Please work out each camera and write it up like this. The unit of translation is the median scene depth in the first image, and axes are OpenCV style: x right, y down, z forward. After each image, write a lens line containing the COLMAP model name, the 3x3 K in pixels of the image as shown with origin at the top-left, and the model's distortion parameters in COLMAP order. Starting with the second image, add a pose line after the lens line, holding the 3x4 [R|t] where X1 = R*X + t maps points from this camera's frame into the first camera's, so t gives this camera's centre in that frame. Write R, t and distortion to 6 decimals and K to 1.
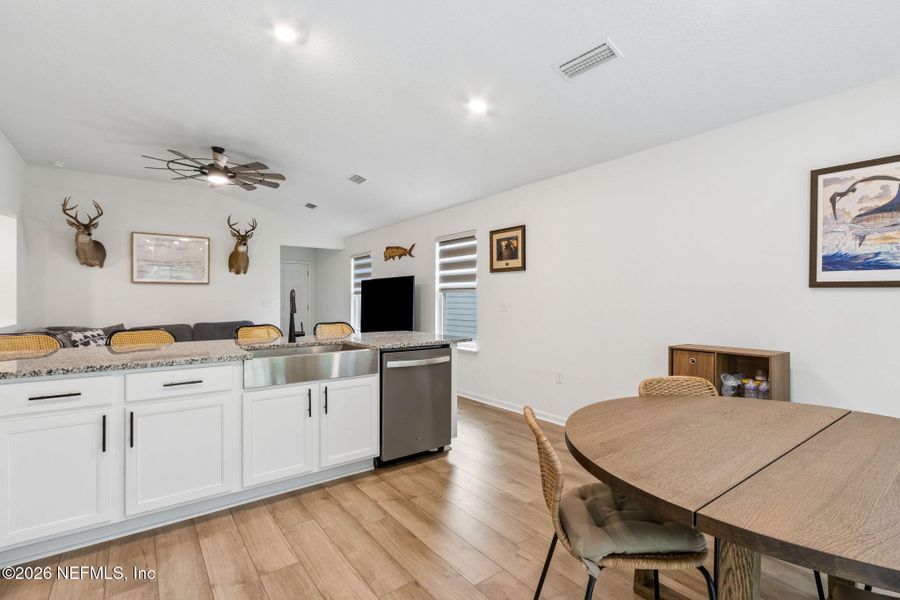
lens RADIAL K [[414.2, 0, 455.1], [0, 414.2, 299.2], [0, 0, 1]] dist [0.005623, -0.001313]
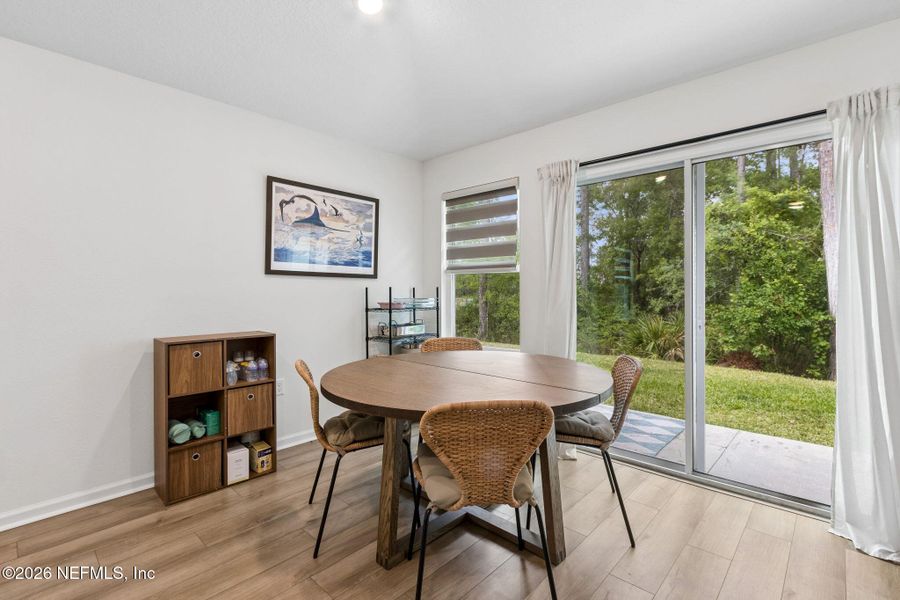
lens RADIAL K [[414.2, 0, 448.4], [0, 414.2, 285.4], [0, 0, 1]] dist [0.005623, -0.001313]
pose [[-0.161271, 0.019597, 0.986716, -0.305761], [0.011709, 0.999770, -0.017942, 0.023992], [-0.986841, 0.008660, -0.161463, 0.547578]]
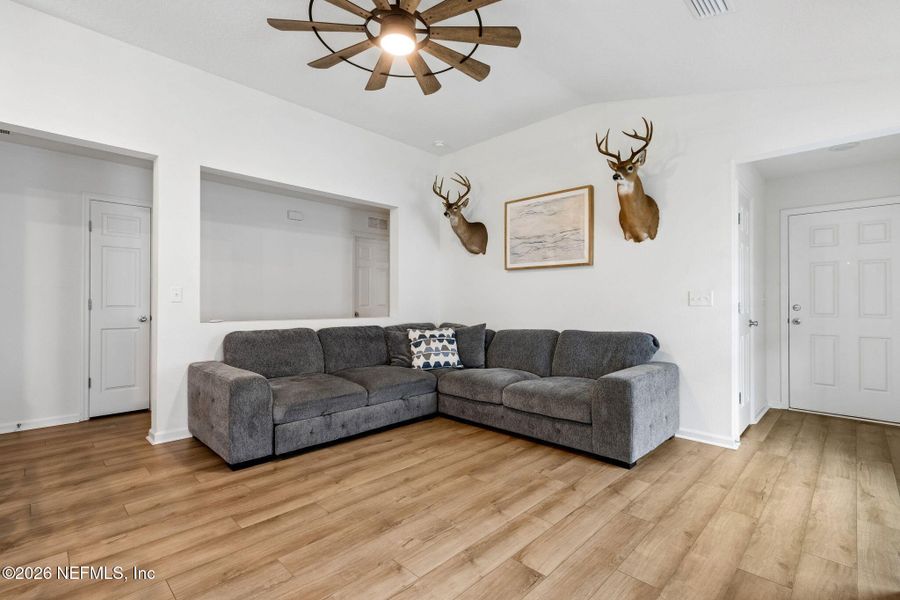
lens RADIAL K [[414.2, 0, 451.1], [0, 414.2, 299.3], [0, 0, 1]] dist [0.005623, -0.001313]
pose [[0.145549, -0.010392, -0.989296, -0.095421], [-0.004094, 0.999930, -0.011107, 0.042470], [0.989343, 0.005667, 0.145496, 1.520476]]
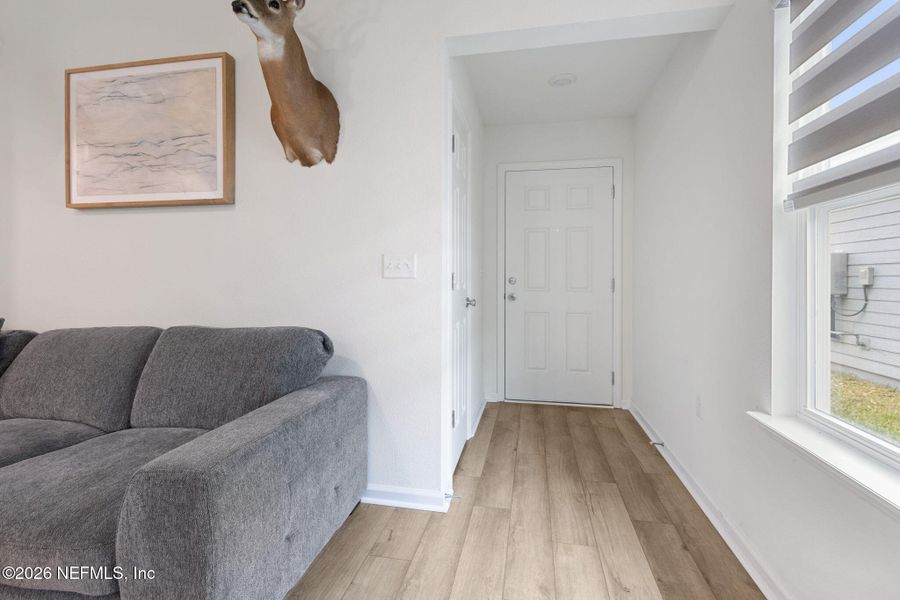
lens RADIAL K [[414.2, 0, 452.8], [0, 414.2, 282.5], [0, 0, 1]] dist [0.005623, -0.001313]
pose [[0.664821, 0.005601, -0.746982, -0.514256], [-0.000961, 0.999977, 0.006643, 0.047491], [0.747002, -0.003698, 0.664811, 1.935188]]
